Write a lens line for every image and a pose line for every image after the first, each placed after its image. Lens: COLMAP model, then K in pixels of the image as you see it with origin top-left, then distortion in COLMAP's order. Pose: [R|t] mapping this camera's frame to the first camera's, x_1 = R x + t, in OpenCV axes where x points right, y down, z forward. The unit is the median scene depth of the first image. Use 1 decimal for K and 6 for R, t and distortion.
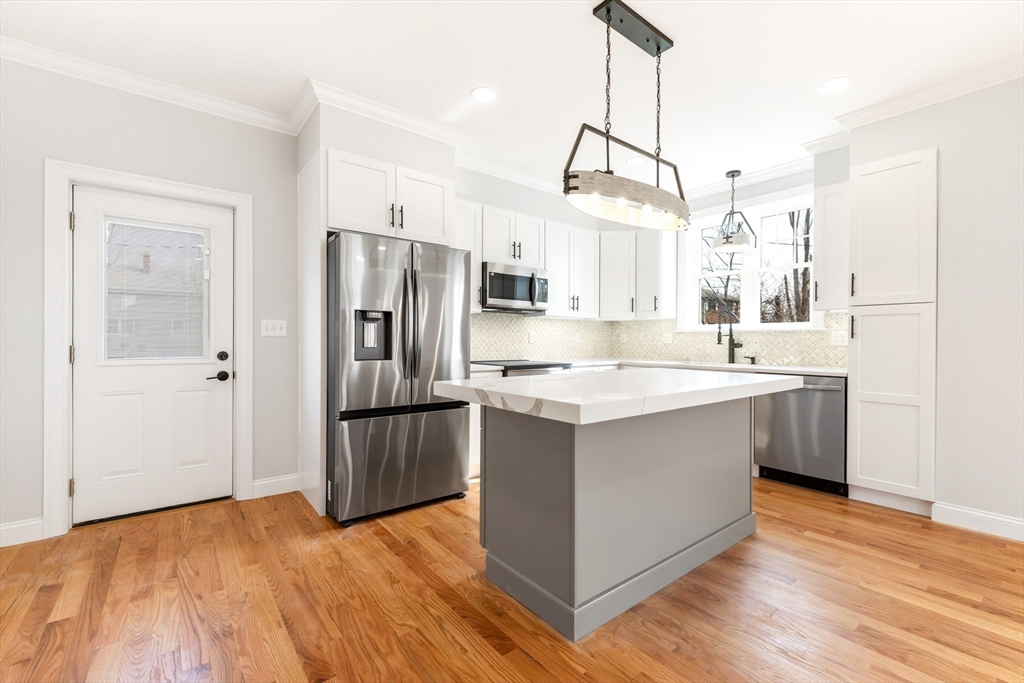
lens RADIAL K [[438.3, 0, 512.0], [0, 438.3, 341.5], [0, 0, 1]] dist [0.004191, -0.000305]
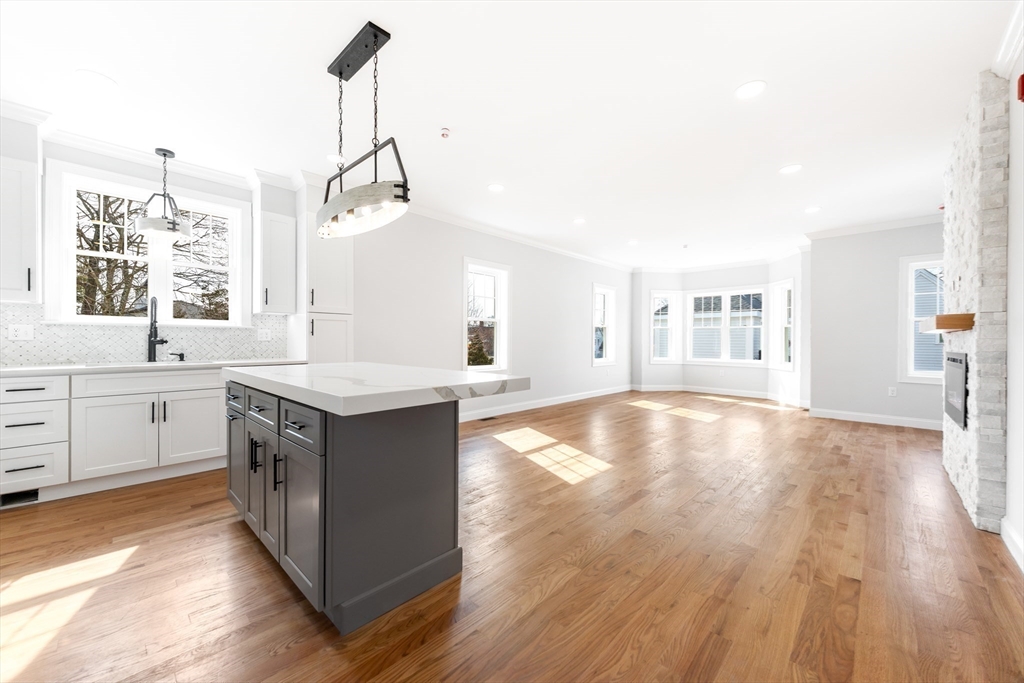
lens RADIAL K [[386.2, 0, 512.0], [0, 386.2, 341.5], [0, 0, 1]] dist [0.000972, -0.000059]
pose [[-0.141251, -0.010300, 0.989920, -0.535932], [-0.001987, 0.999947, 0.010121, -0.001462], [-0.989972, -0.000537, -0.141264, 0.542373]]
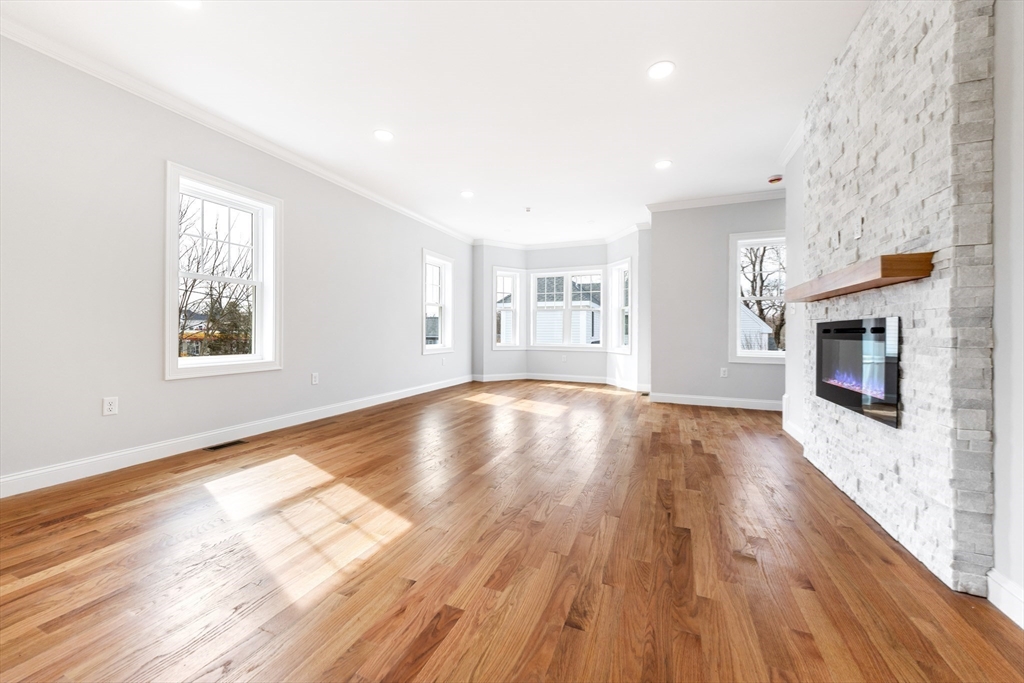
lens RADIAL K [[382.1, 0, 510.7], [0, 382.1, 329.1], [0, 0, 1]] dist [0.000271, -0.000082]
pose [[-0.493187, -0.002850, 0.869919, -0.064547], [-0.003786, 0.999992, 0.001130, 0.050333], [-0.869915, -0.002736, -0.493194, 0.244427]]
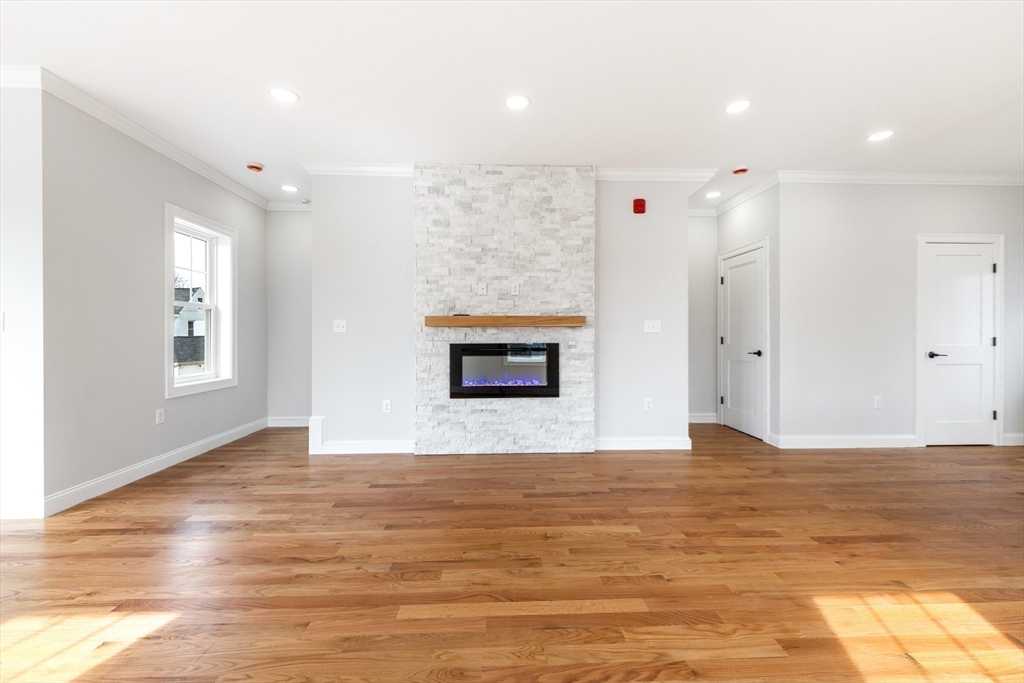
lens RADIAL K [[403.2, 0, 512.0], [0, 403.2, 341.5], [0, 0, 1]] dist [0.001579, 0.000252]
pose [[-0.586472, 0.010112, -0.809906, 1.236252], [-0.004732, 0.999862, 0.015910, 0.005891], [0.809956, 0.013164, -0.586343, 0.065098]]
